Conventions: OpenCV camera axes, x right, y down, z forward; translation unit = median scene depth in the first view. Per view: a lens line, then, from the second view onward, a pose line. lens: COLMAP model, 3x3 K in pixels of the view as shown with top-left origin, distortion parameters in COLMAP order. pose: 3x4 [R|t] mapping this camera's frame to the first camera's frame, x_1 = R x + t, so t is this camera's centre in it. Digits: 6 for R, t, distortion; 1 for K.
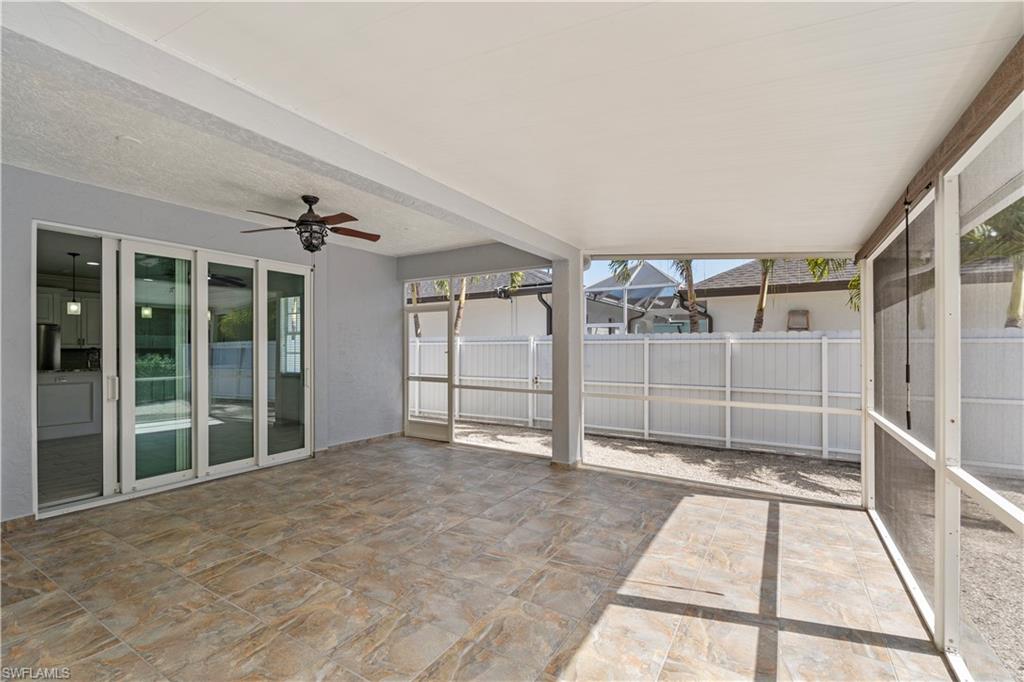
lens RADIAL K [[449.5, 0, 503.9], [0, 449.5, 350.1], [0, 0, 1]] dist [0.003358, 0.000332]
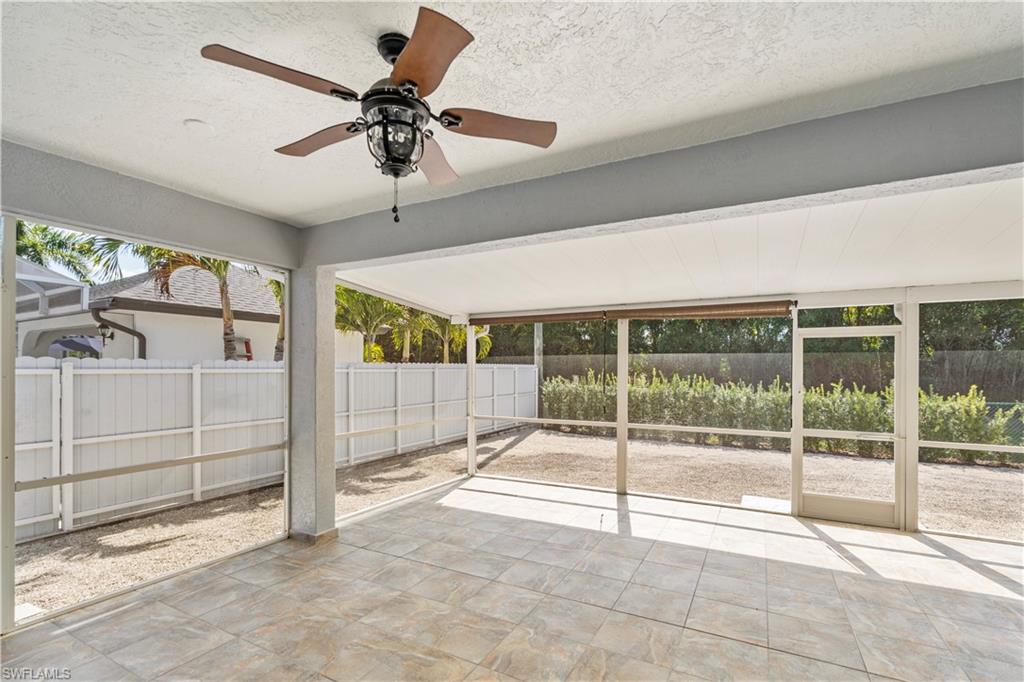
lens RADIAL K [[463.6, 0, 518.4], [0, 463.6, 367.0], [0, 0, 1]] dist [-0.001611, -0.000181]
pose [[-0.066078, 0.005188, 0.997801, -0.872118], [0.005600, 0.999973, -0.004829, -0.034383], [-0.997799, 0.005269, -0.066106, 0.913803]]
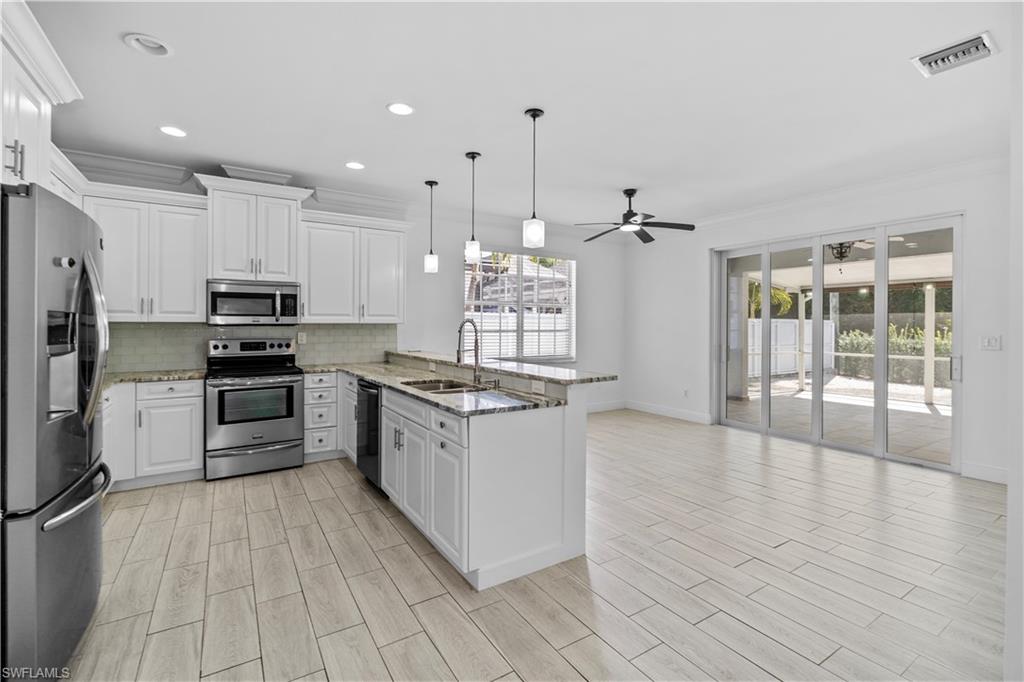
lens RADIAL K [[459.4, 0, 510.5], [0, 459.4, 324.0], [0, 0, 1]] dist [0.000942, 0.000058]
pose [[0.437871, 0.008537, 0.898997, -2.168076], [0.001900, 0.999944, -0.010422, -0.001199], [-0.899036, 0.006272, 0.437830, 1.294771]]
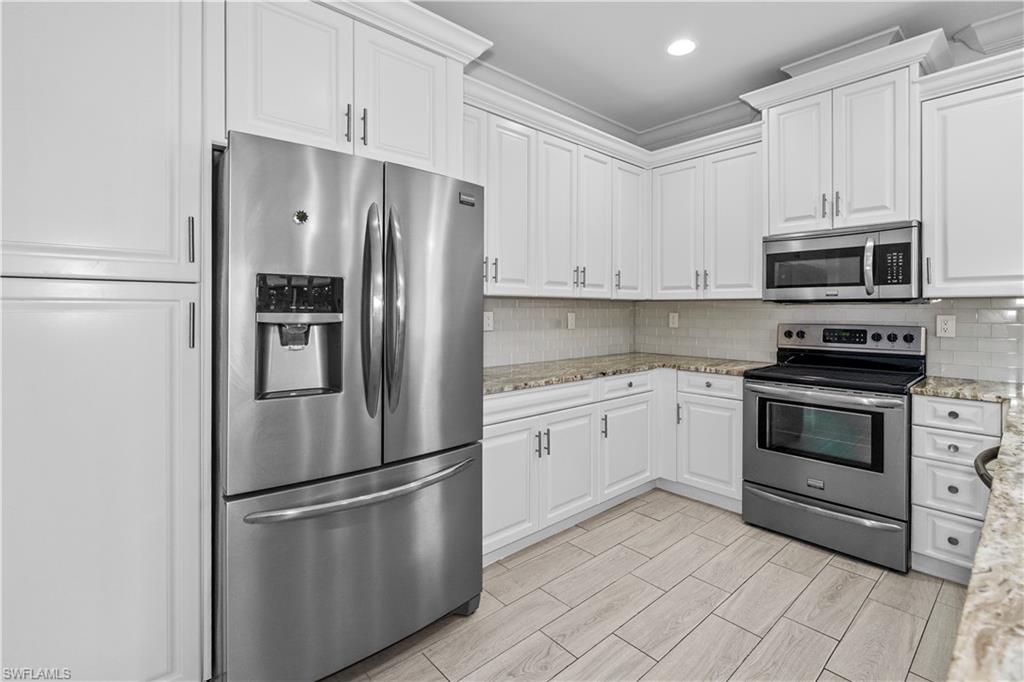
lens RADIAL K [[467.7, 0, 513.0], [0, 467.7, 310.7], [0, 0, 1]] dist [-0.000637, -0.000104]
pose [[0.959786, 0.010965, -0.280518, -1.752115], [-0.012668, 0.999911, -0.004260, 0.010137], [0.280446, 0.007643, 0.959839, 1.509161]]
